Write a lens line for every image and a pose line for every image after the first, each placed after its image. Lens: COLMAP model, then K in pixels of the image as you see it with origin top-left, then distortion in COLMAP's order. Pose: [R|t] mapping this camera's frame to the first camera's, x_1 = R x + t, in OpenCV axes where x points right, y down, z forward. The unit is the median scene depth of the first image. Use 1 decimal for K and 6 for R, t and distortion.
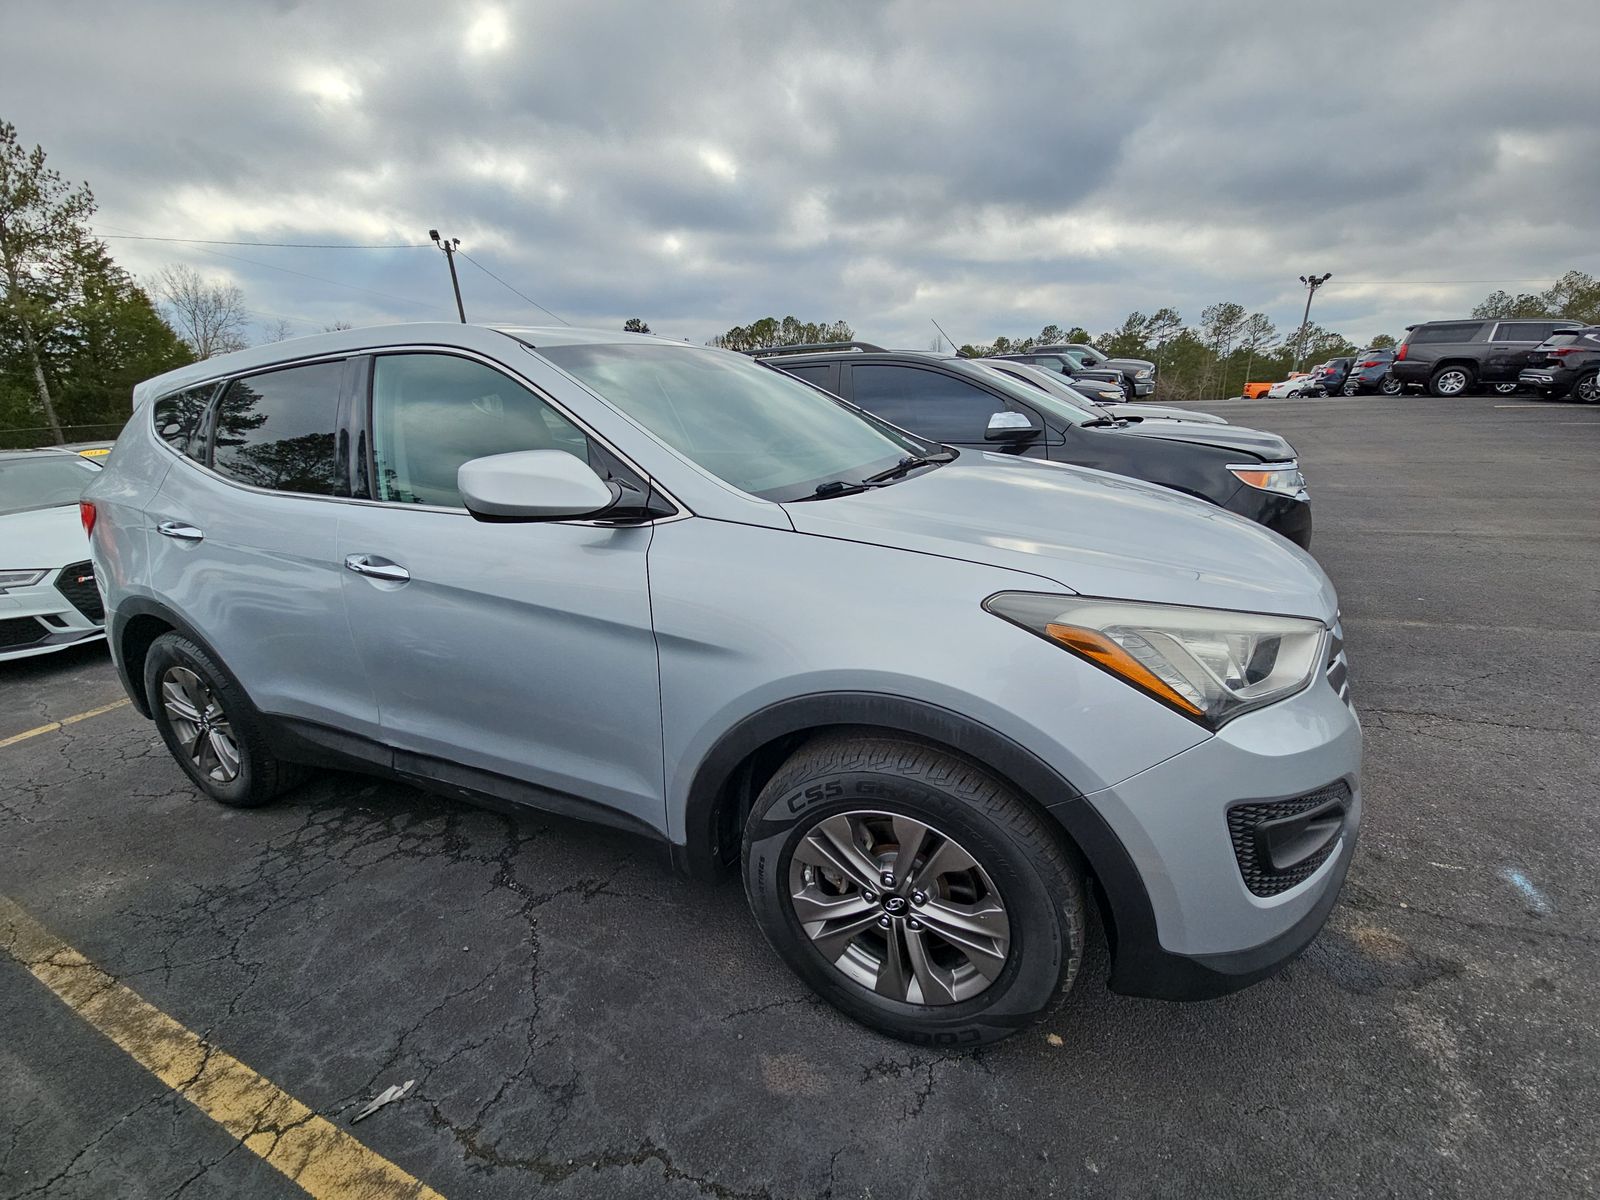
lens RADIAL K [[647.0, 0, 797.3], [0, 647.0, 624.3], [0, 0, 1]] dist [0.025697, -0.020002]
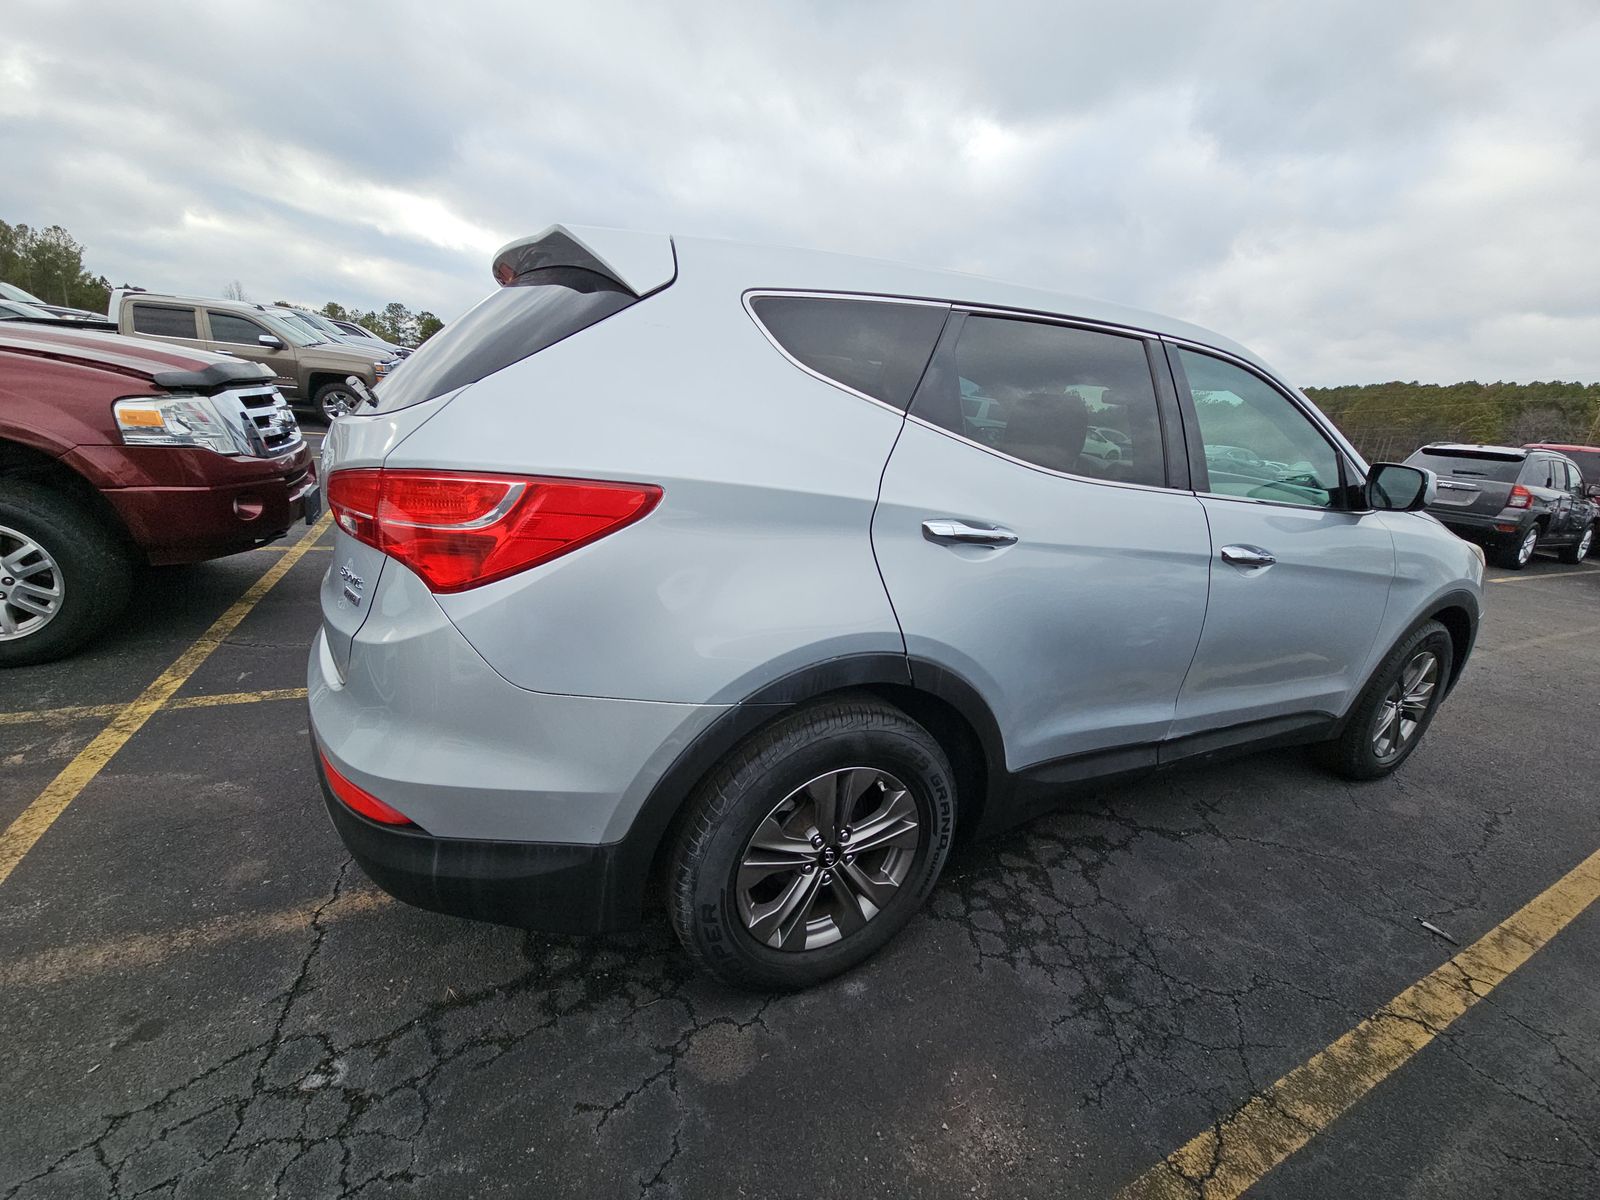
lens RADIAL K [[654.4, 0, 792.5], [0, 654.4, 600.6], [0, 0, 1]] dist [0.024661, -0.016570]
pose [[0.622158, -0.118968, 0.773800, -1.567526], [0.139217, 0.989446, 0.040189, -0.135891], [-0.770415, 0.082722, 0.632154, 0.694897]]
